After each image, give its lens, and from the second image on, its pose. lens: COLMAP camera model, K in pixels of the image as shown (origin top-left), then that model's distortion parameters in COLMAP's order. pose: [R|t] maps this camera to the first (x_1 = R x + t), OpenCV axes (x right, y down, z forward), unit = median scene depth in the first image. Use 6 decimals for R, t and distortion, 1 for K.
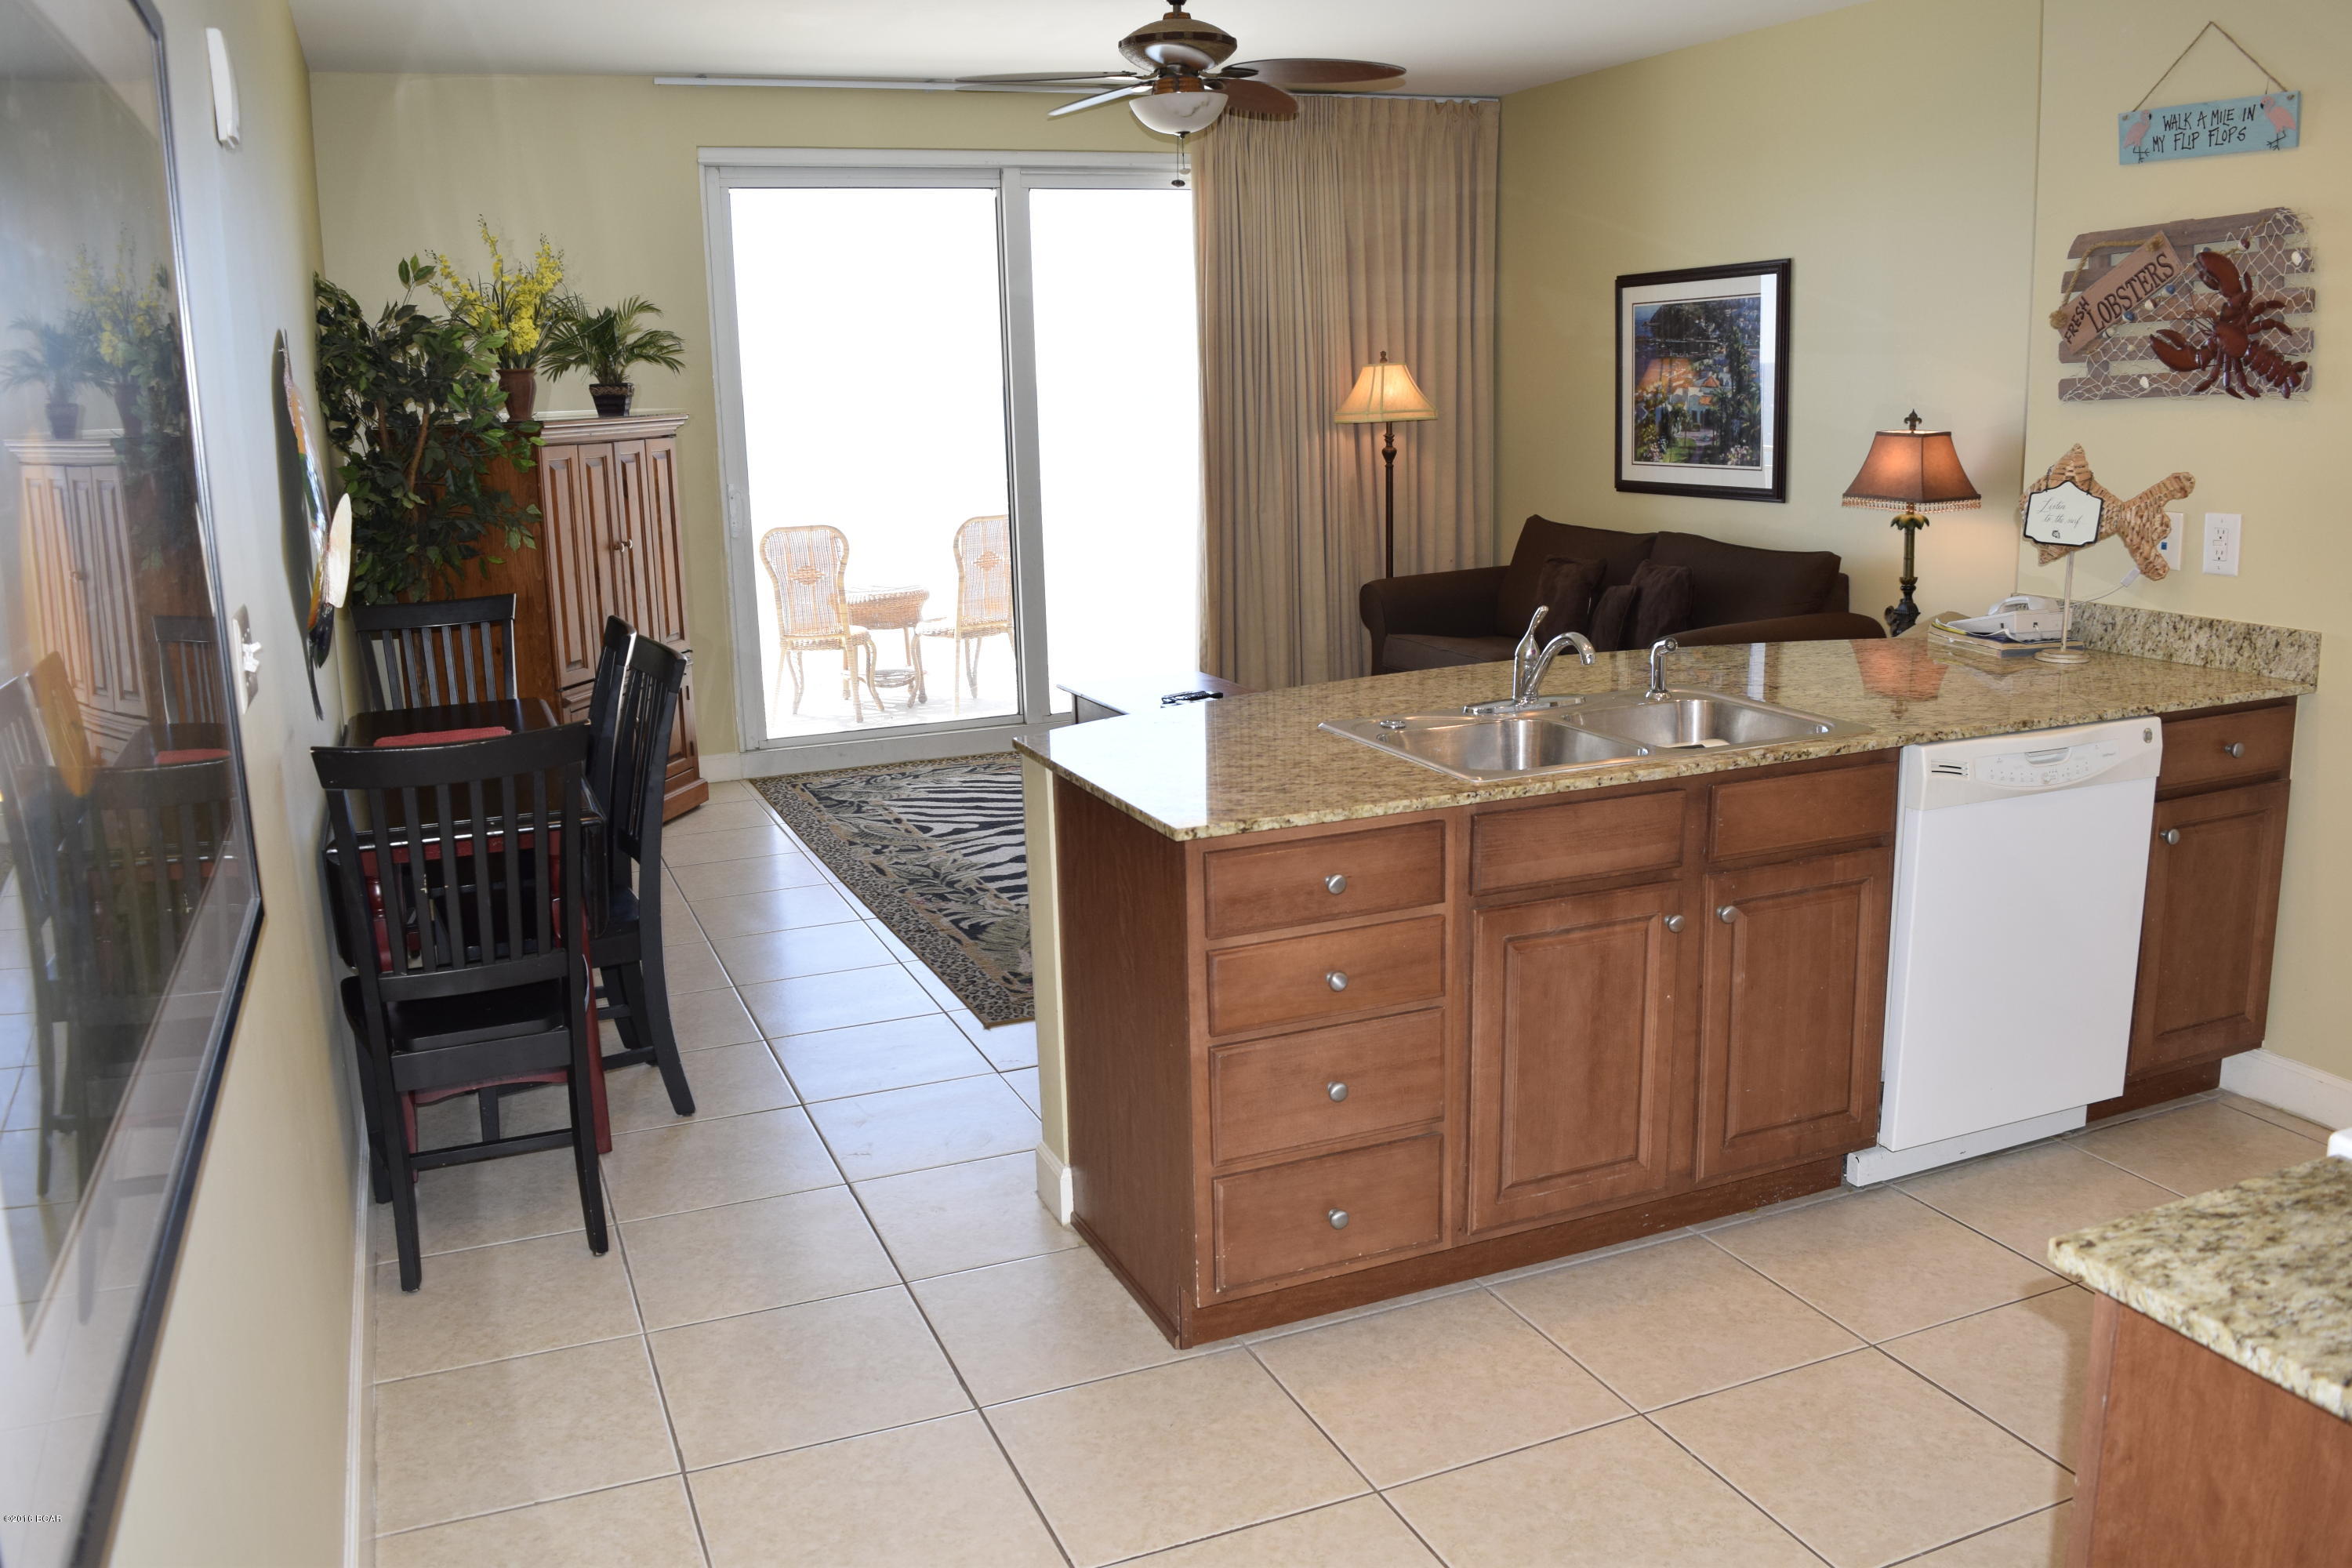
lens RADIAL K [[1859.0, 0, 1178.5], [0, 1859.0, 769.6], [0, 0, 1]] dist [-0.097065, 0.026688]
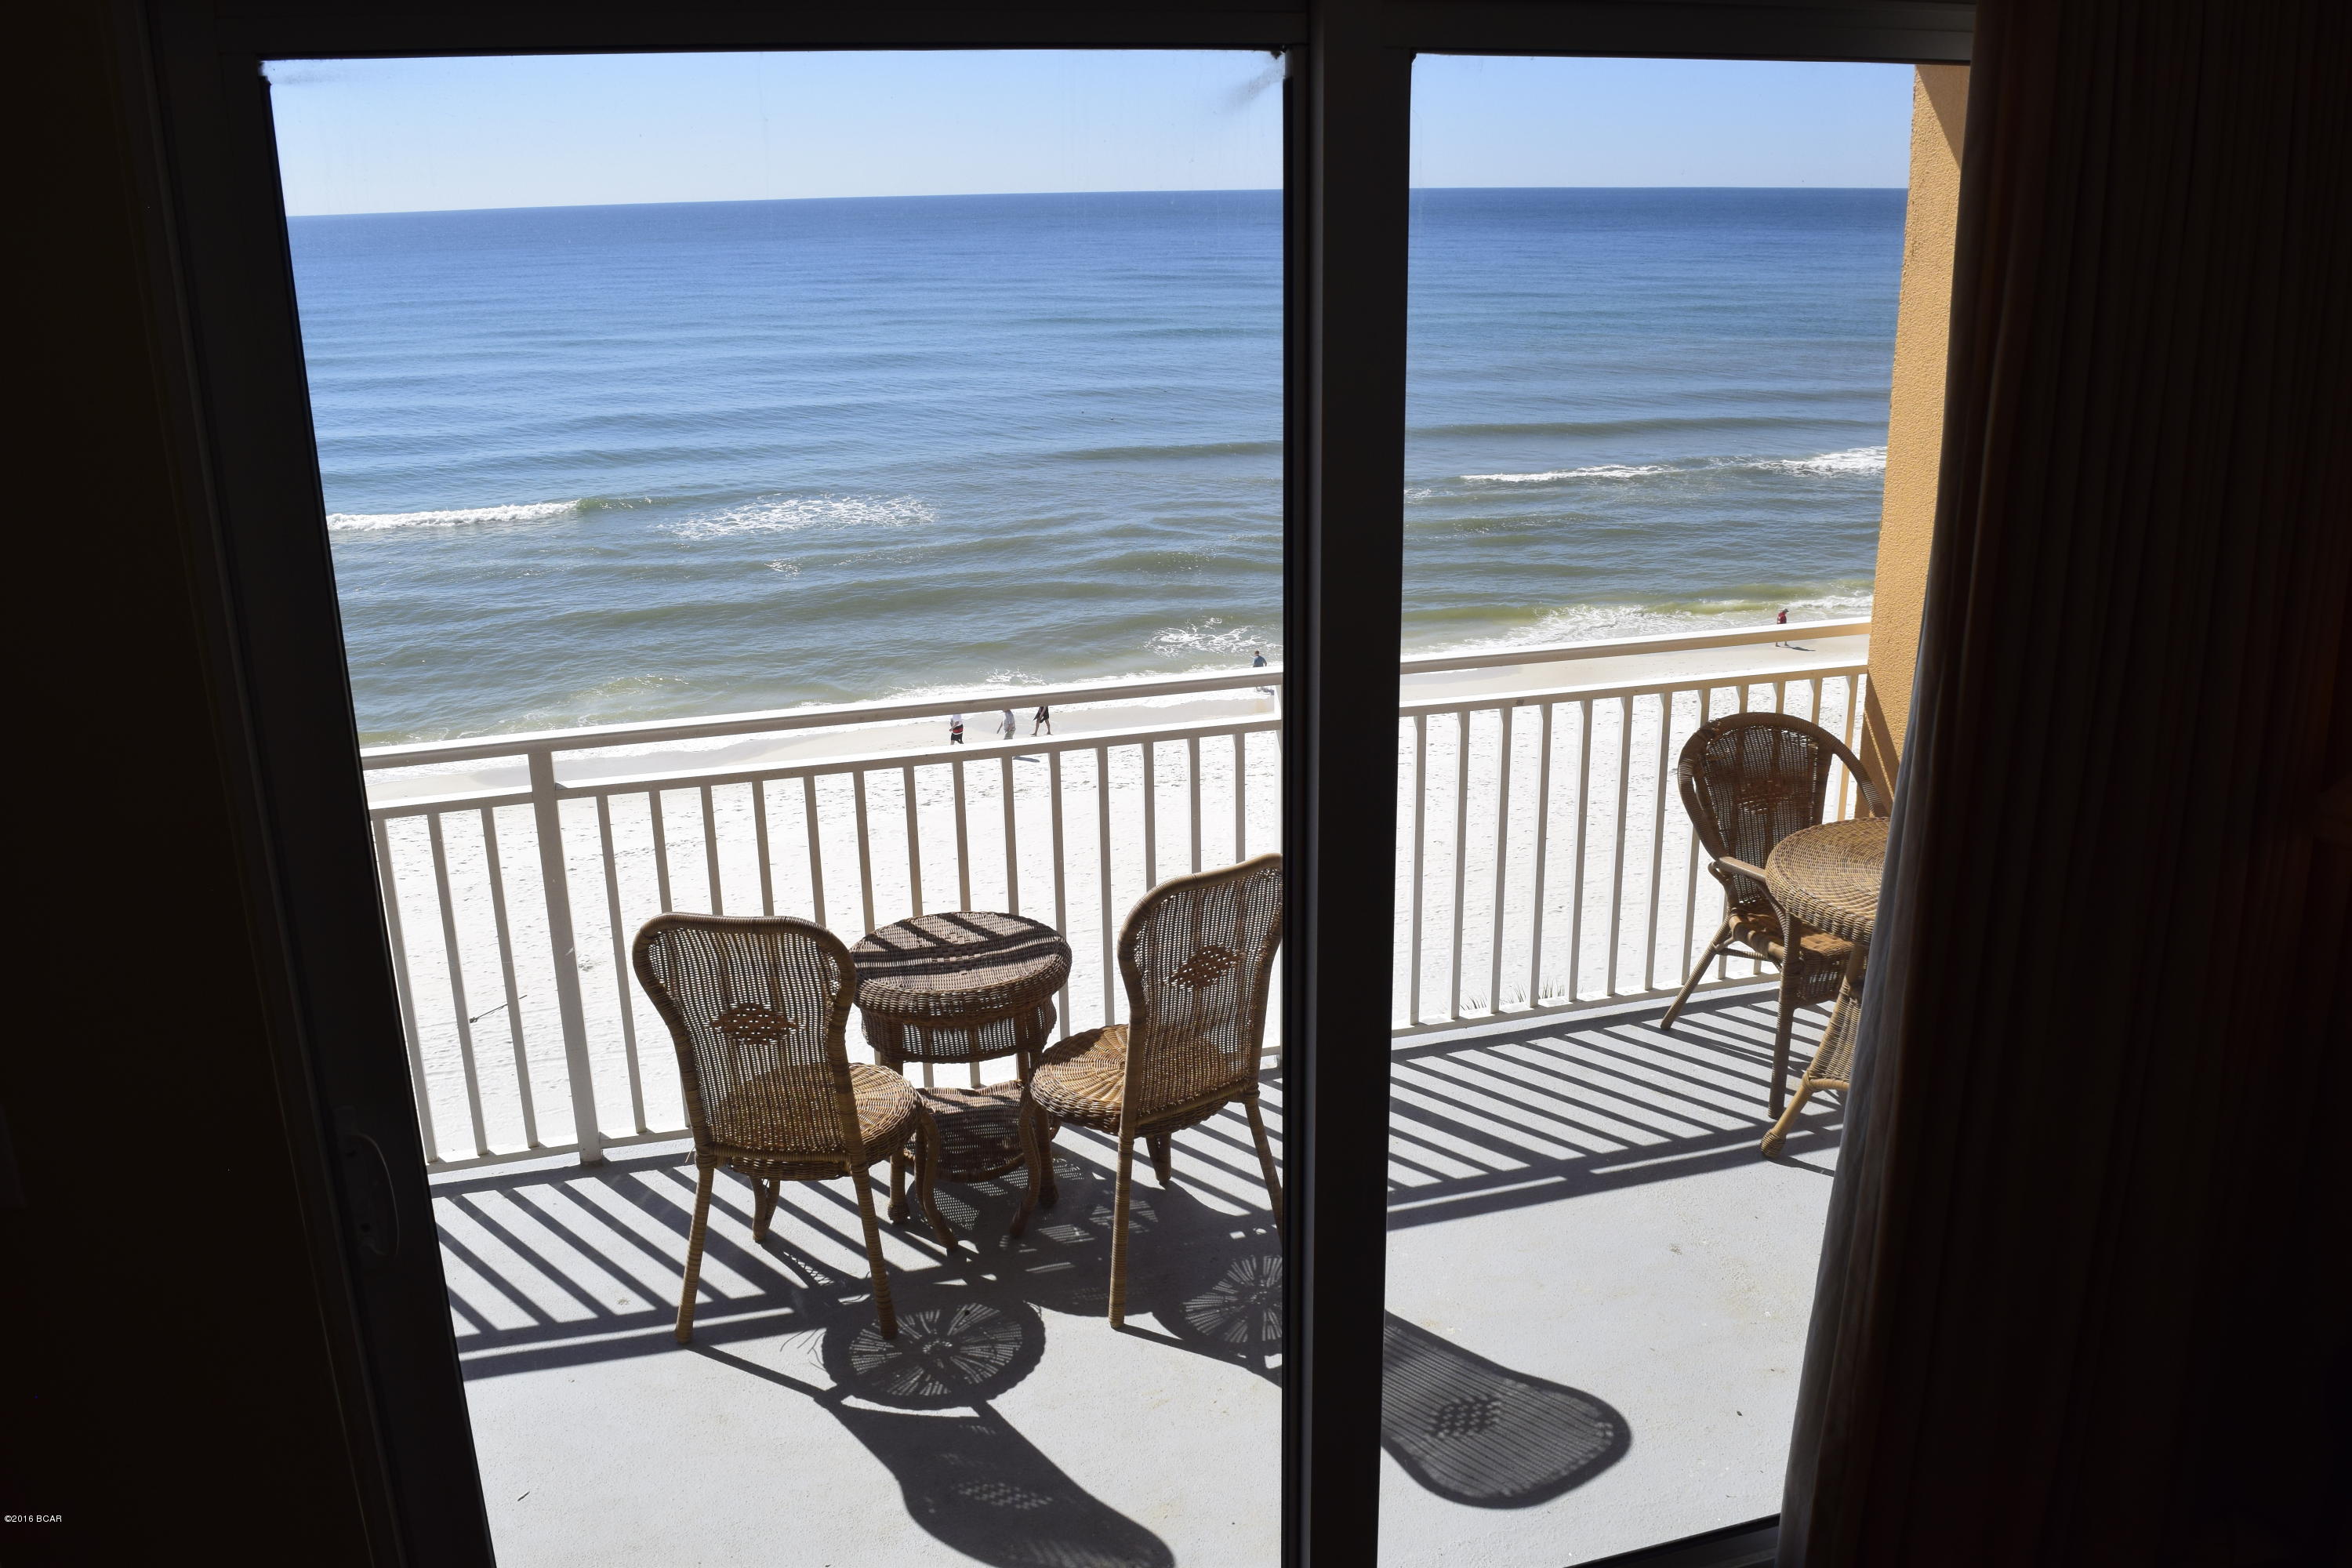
lens RADIAL K [[1859.0, 0, 1178.5], [0, 1859.0, 769.6], [0, 0, 1]] dist [-0.097065, 0.026688]
pose [[0.993638, 0.051445, -0.100189, -0.088570], [-0.041497, 0.994226, 0.098958, -0.251716], [0.104701, -0.094171, 0.990035, 0.770738]]
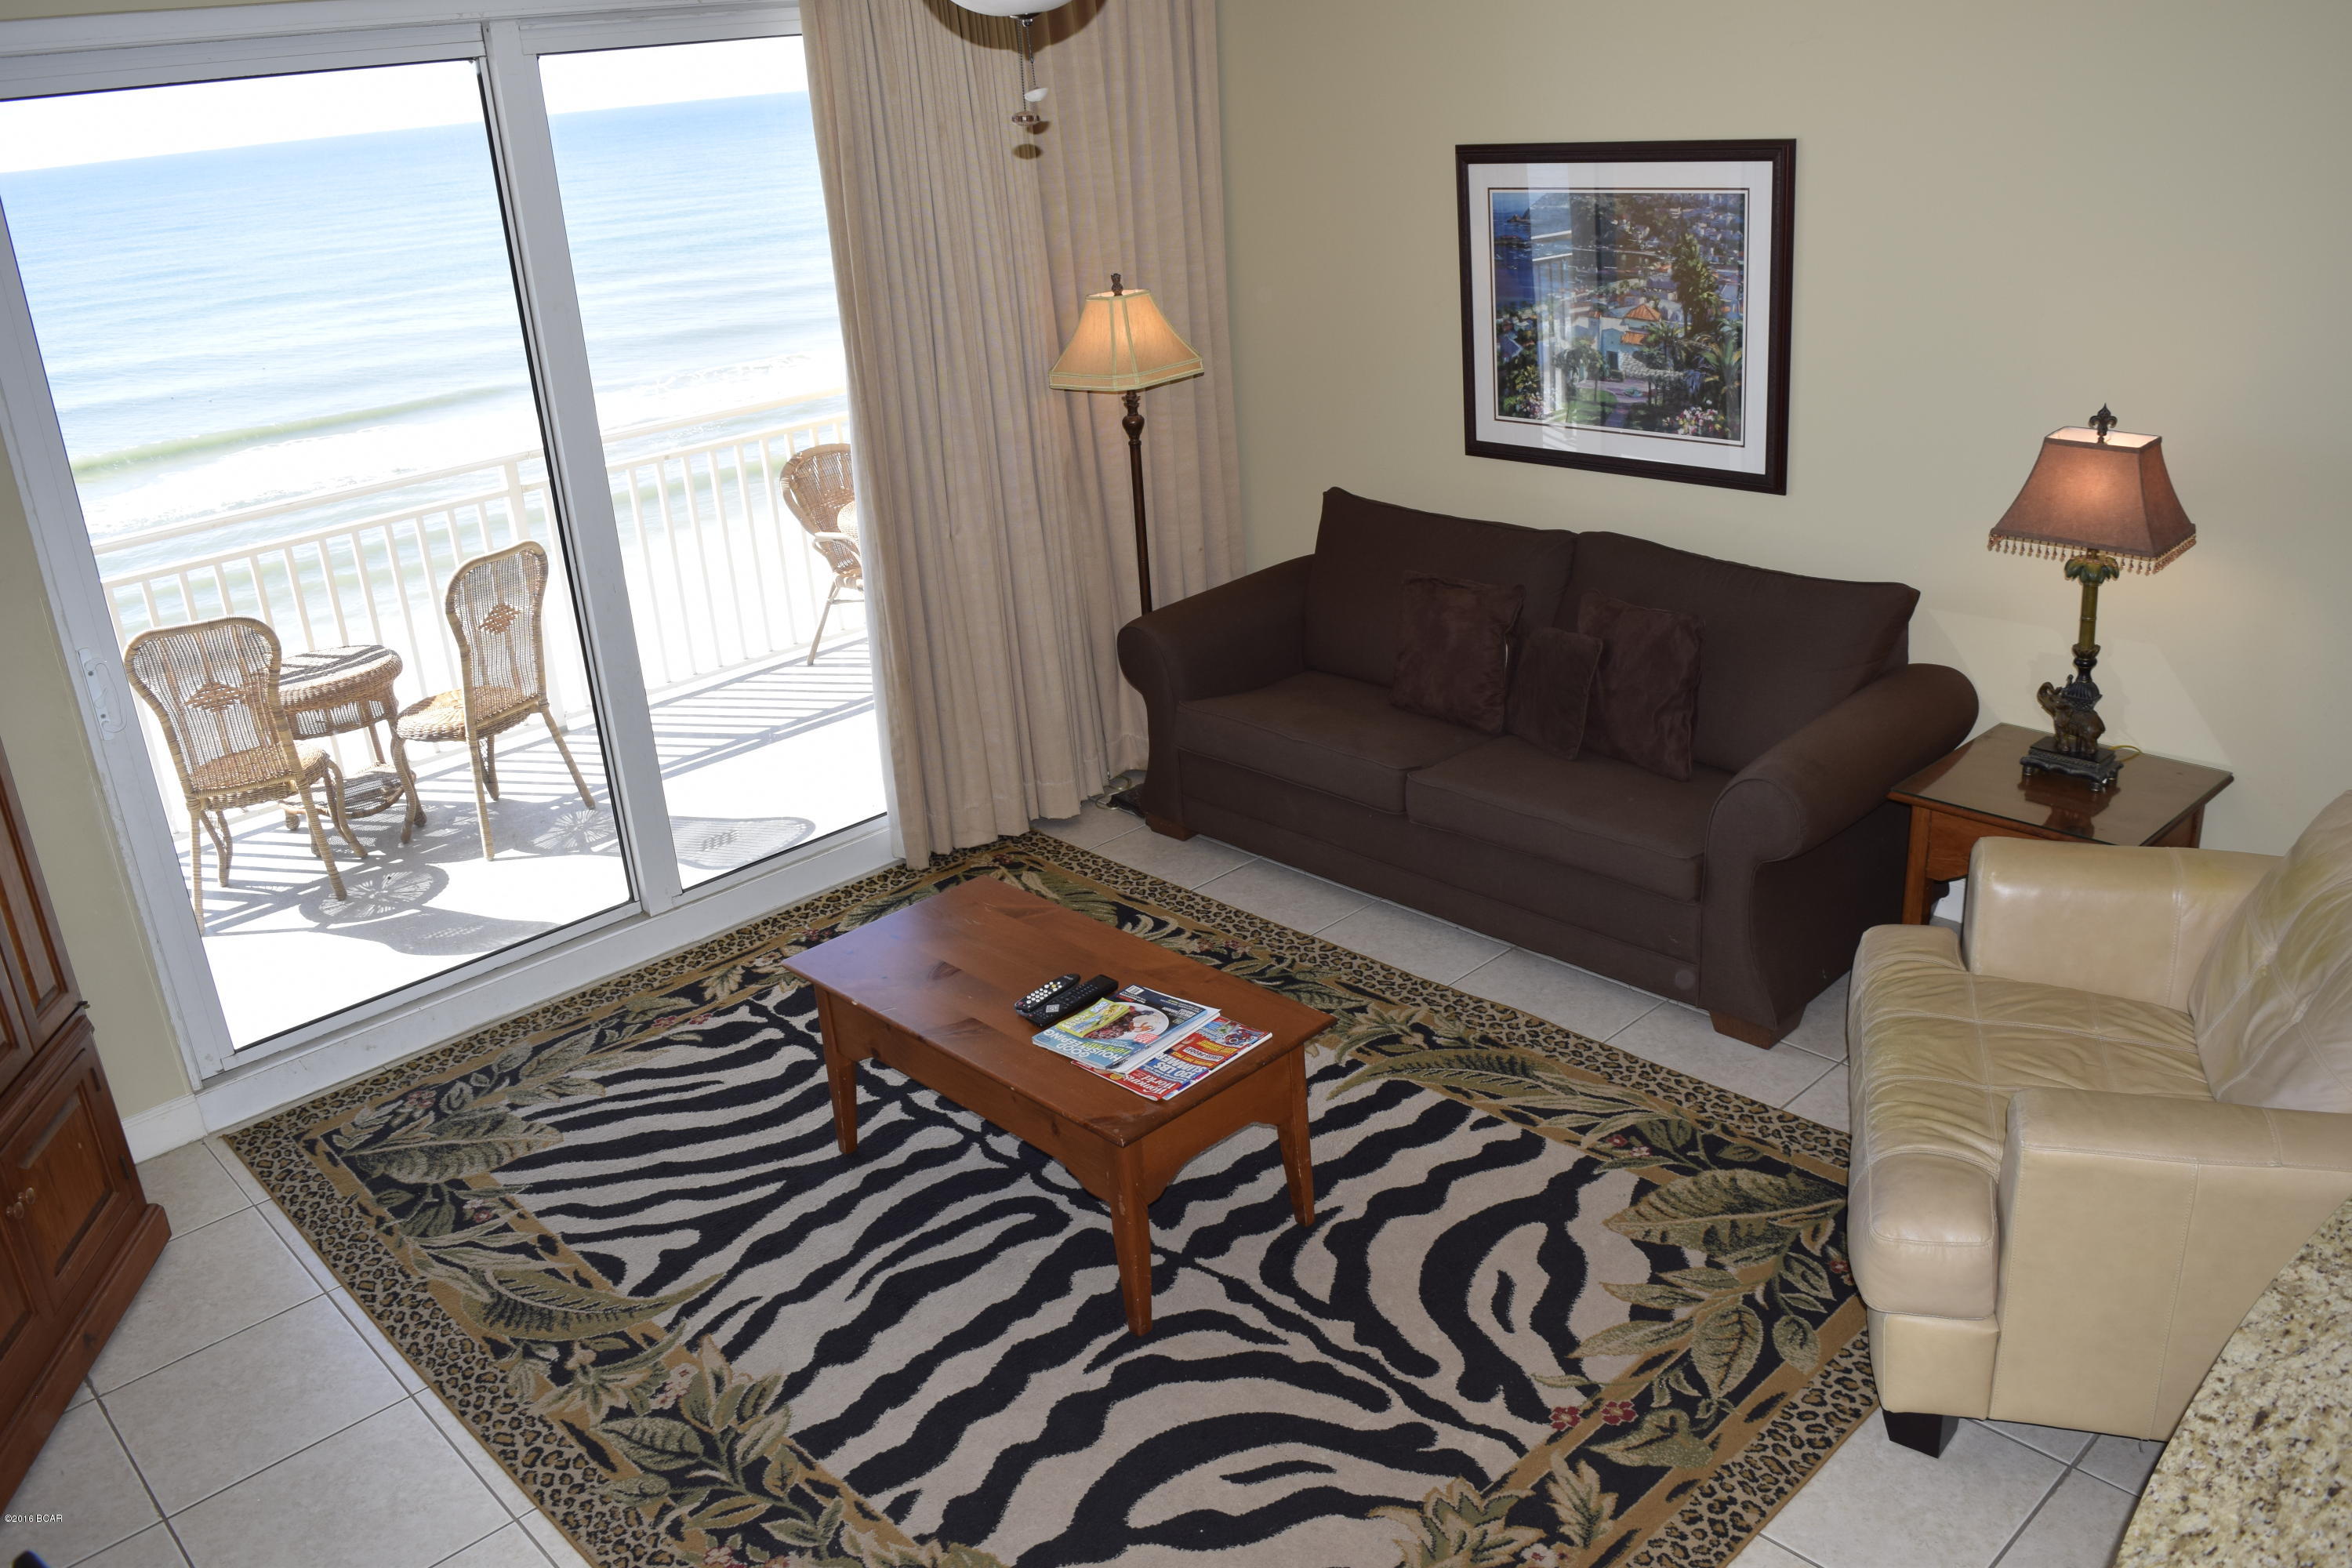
lens RADIAL K [[1859.0, 0, 1178.5], [0, 1859.0, 769.6], [0, 0, 1]] dist [-0.097065, 0.026688]
pose [[0.935195, -0.162788, 0.314500, -0.115718], [0.115794, 0.979833, 0.162847, -0.175835], [-0.334666, -0.115876, 0.935185, 0.397679]]
